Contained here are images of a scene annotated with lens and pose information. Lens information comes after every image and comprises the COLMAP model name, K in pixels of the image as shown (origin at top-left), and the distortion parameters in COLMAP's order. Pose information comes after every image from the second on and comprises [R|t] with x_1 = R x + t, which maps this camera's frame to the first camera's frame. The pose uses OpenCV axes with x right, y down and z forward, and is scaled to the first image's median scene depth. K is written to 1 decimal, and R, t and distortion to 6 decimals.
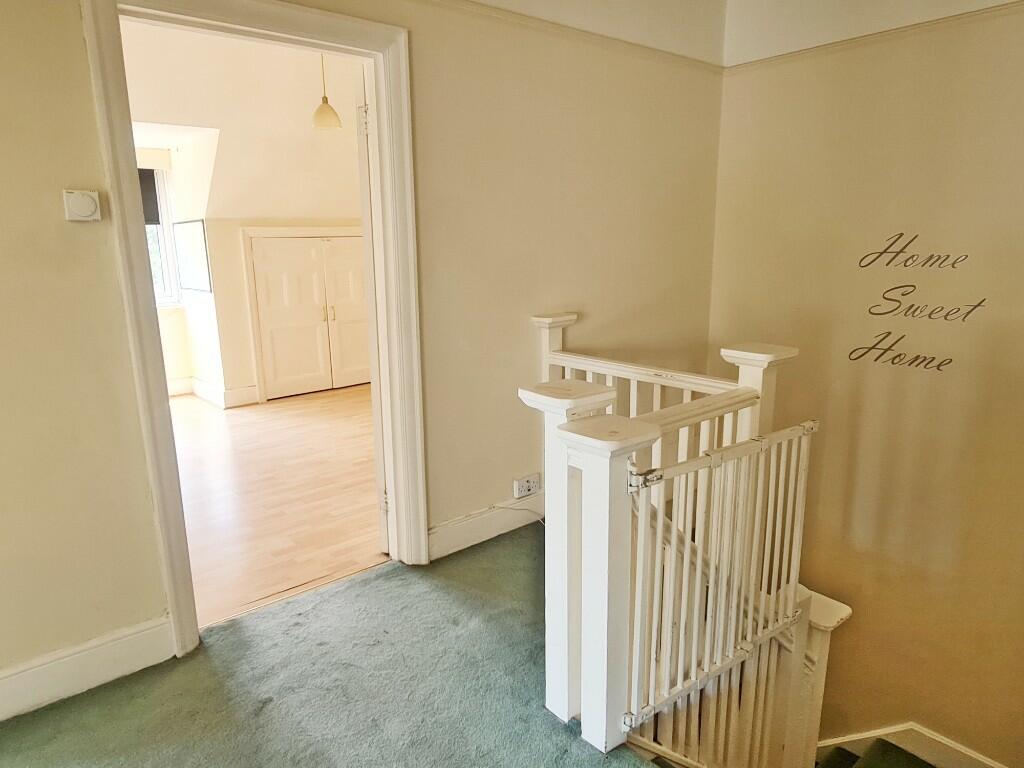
lens RADIAL K [[669.6, 0, 510.8], [0, 669.6, 389.2], [0, 0, 1]] dist [0.003705, -0.000668]
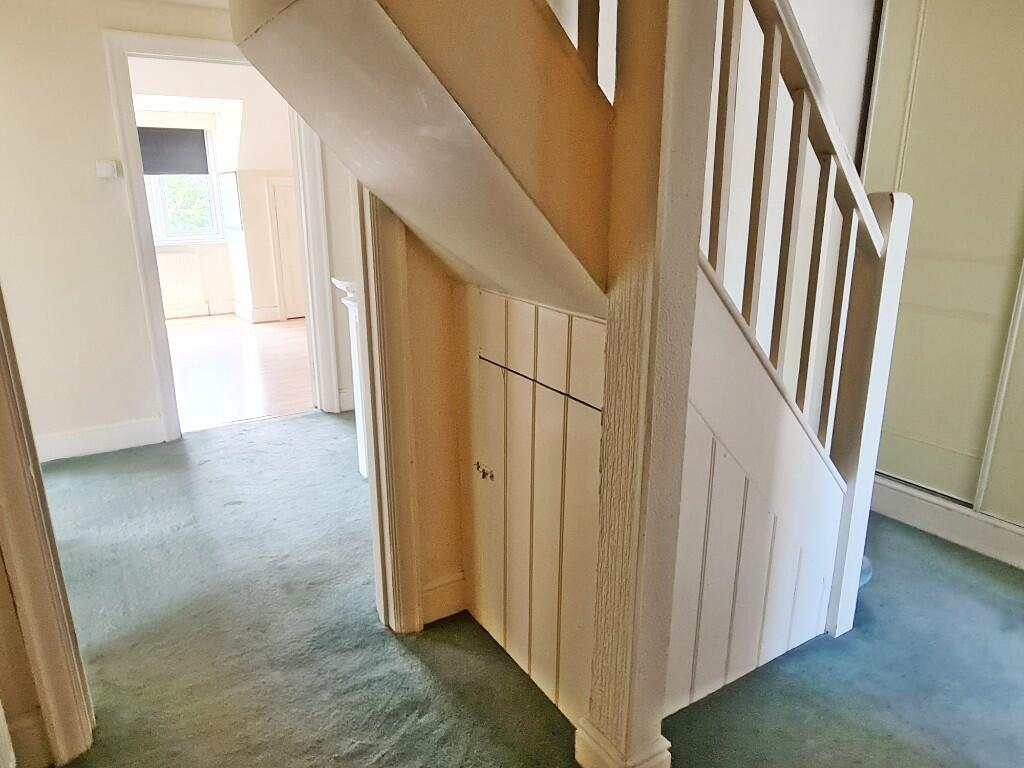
lens RADIAL K [[696.4, 0, 513.9], [0, 696.4, 390.8], [0, 0, 1]] dist [0.001844, 0.001747]
pose [[0.990568, 0.047395, -0.128565, 0.252638], [-0.039151, 0.997057, 0.065908, 0.053429], [0.131310, -0.060252, 0.989509, -0.261078]]
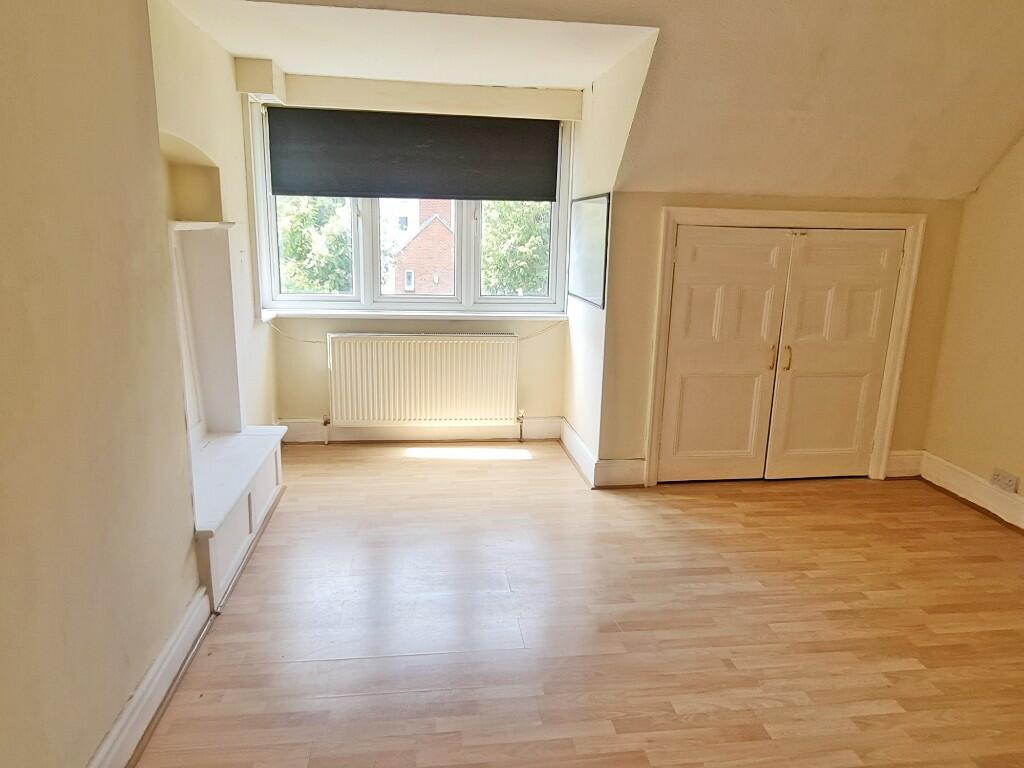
lens RADIAL K [[669.6, 0, 510.8], [0, 669.6, 389.2], [0, 0, 1]] dist [0.003705, -0.000668]
pose [[0.834387, 0.164787, -0.525969, -0.180604], [-0.155872, 0.985855, 0.061597, -0.098693], [0.528679, 0.030588, 0.848270, 0.433971]]
